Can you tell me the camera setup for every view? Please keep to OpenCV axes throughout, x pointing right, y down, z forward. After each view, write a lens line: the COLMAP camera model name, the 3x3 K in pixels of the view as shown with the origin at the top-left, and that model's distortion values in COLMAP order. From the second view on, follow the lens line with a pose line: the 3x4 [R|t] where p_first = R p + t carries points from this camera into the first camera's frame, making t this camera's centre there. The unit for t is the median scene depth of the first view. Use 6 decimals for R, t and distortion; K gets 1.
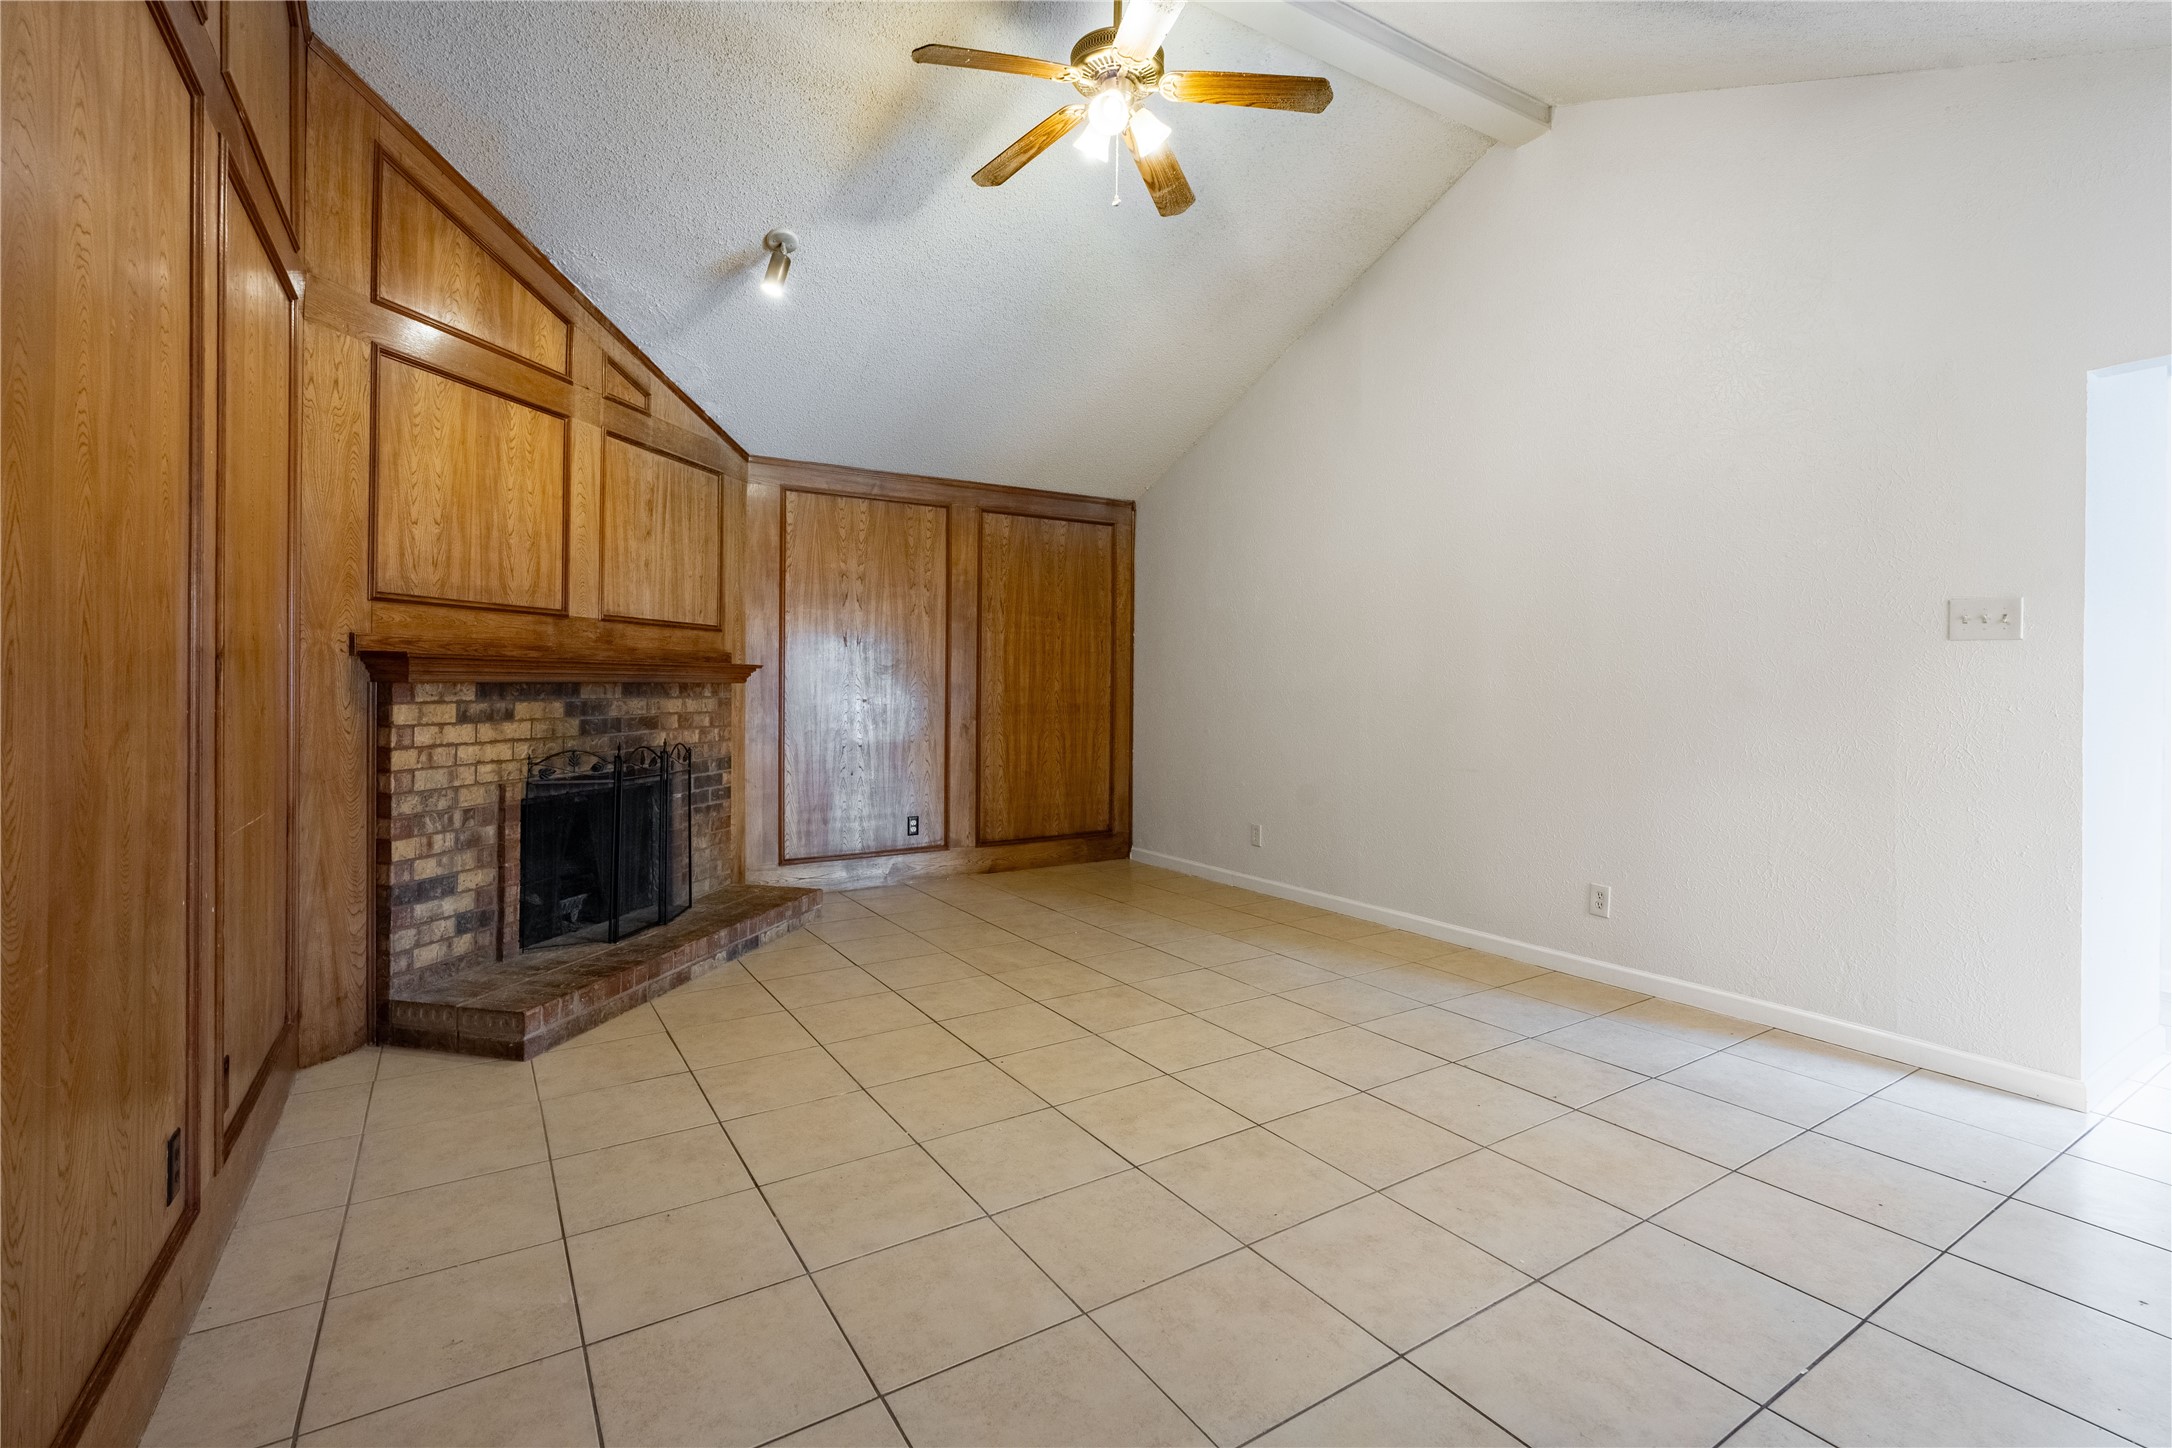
lens RADIAL K [[977.3, 0, 1094.7], [0, 977.3, 682.6], [0, 0, 1]] dist [-0.013827, 0.004829]
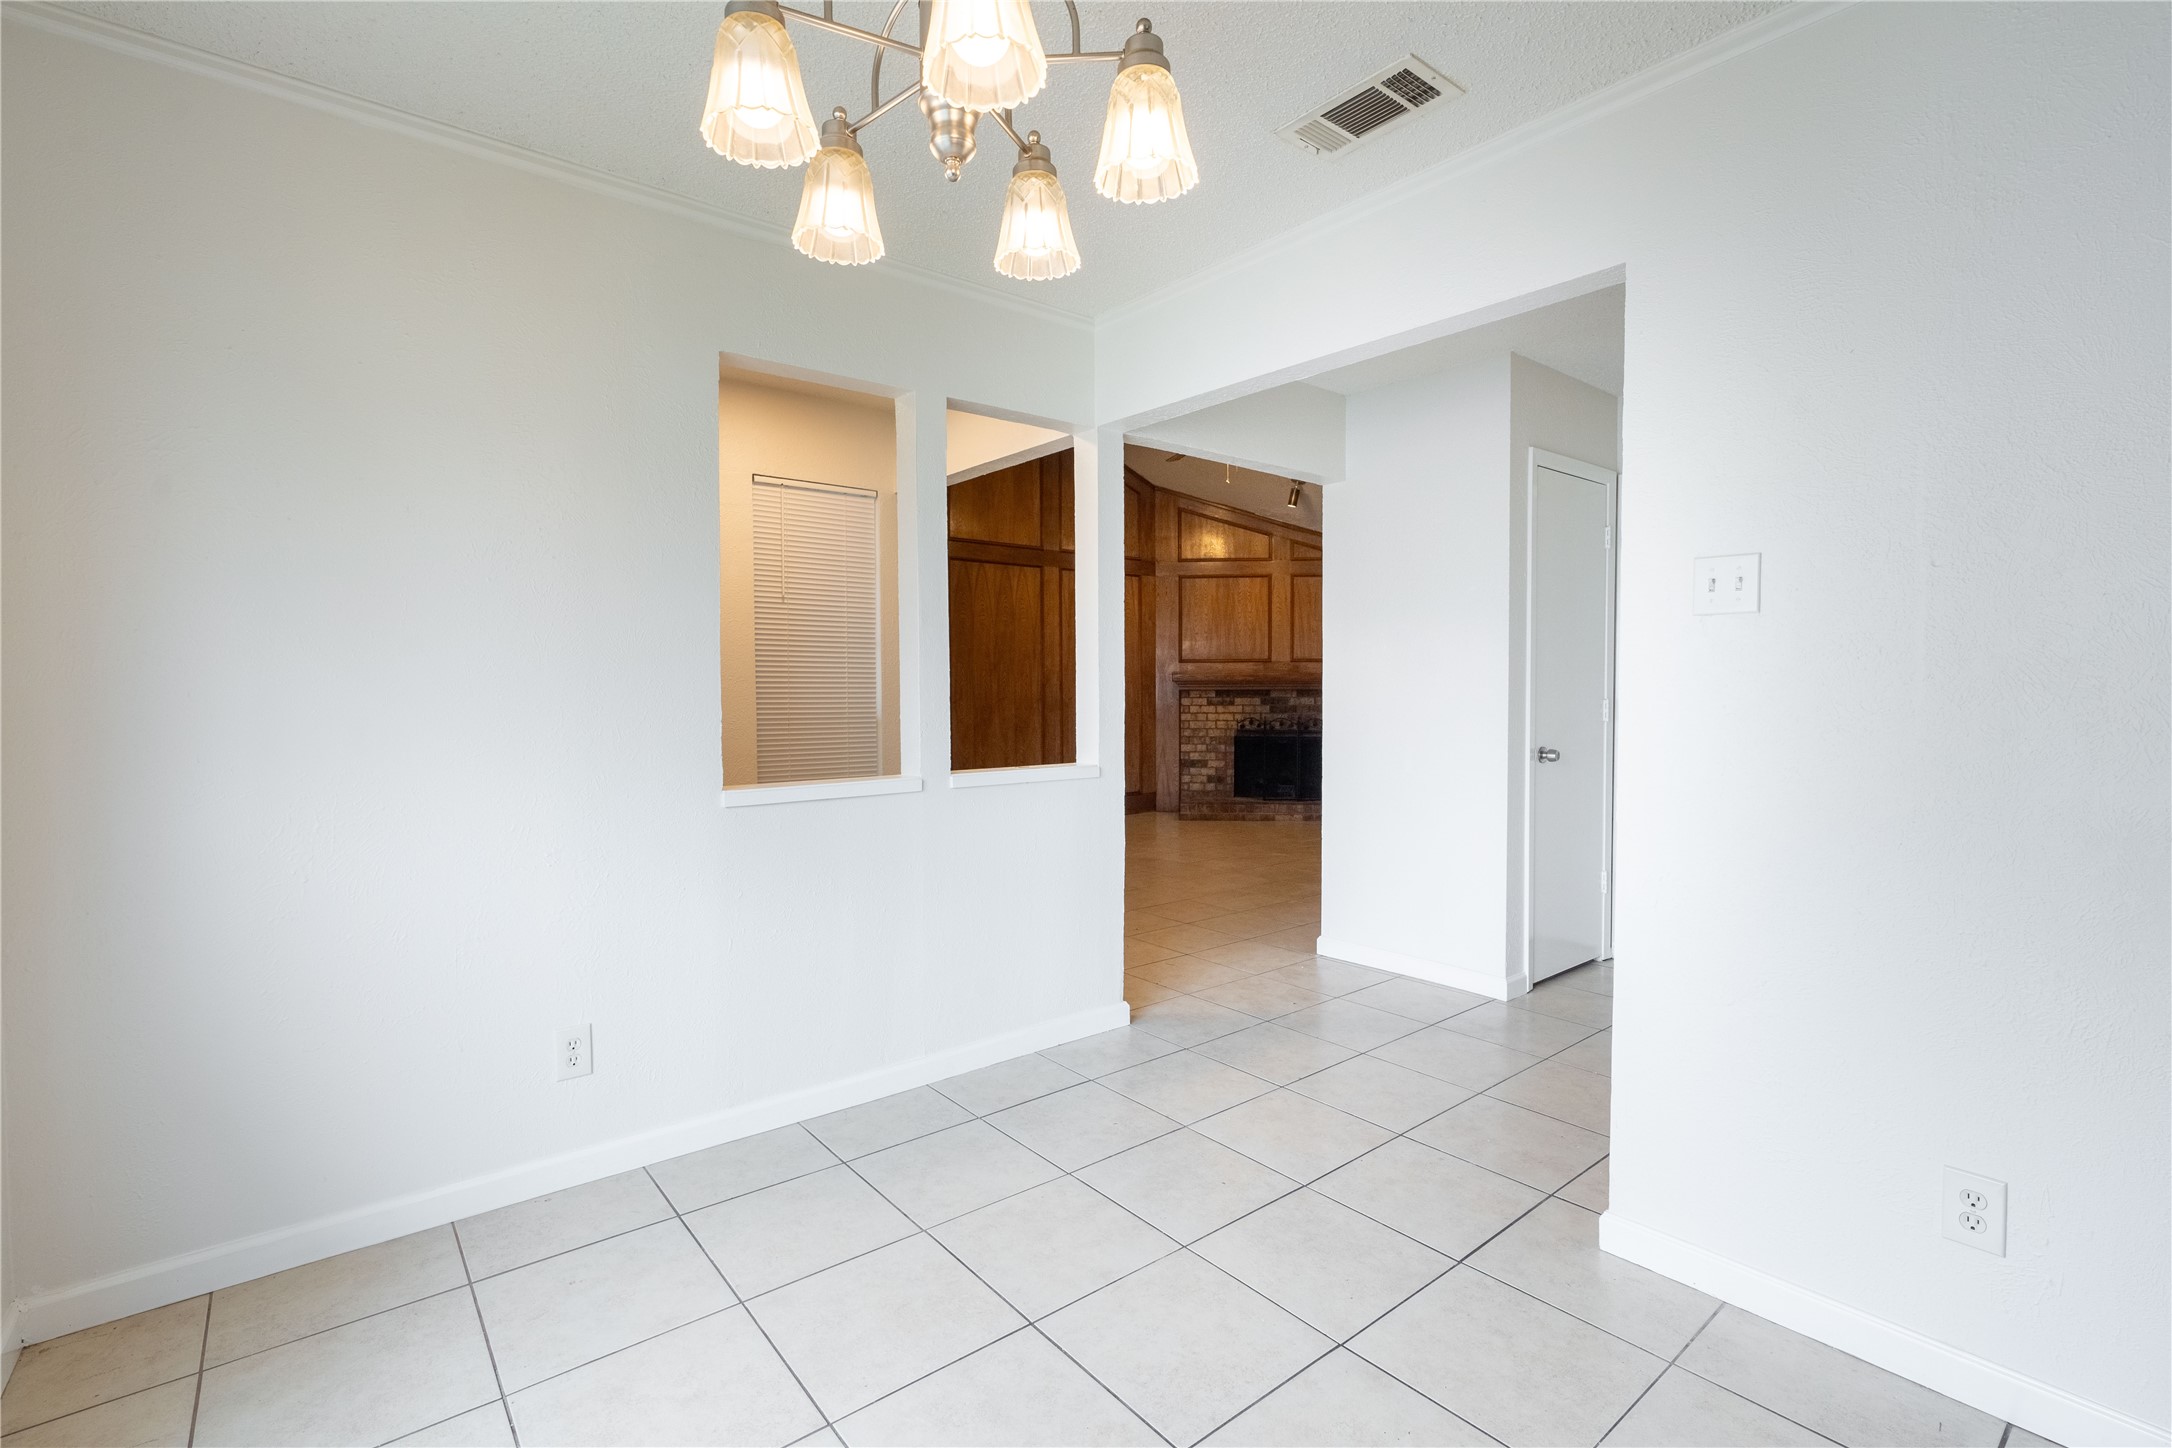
lens RADIAL K [[977.3, 0, 1093.1], [0, 977.3, 710.1], [0, 0, 1]] dist [-0.013827, 0.004829]
pose [[0.117218, 0.016748, -0.992965, 1.872254], [0.005780, 0.999829, 0.017546, 0.005057], [0.993089, -0.007796, 0.117101, 0.331704]]
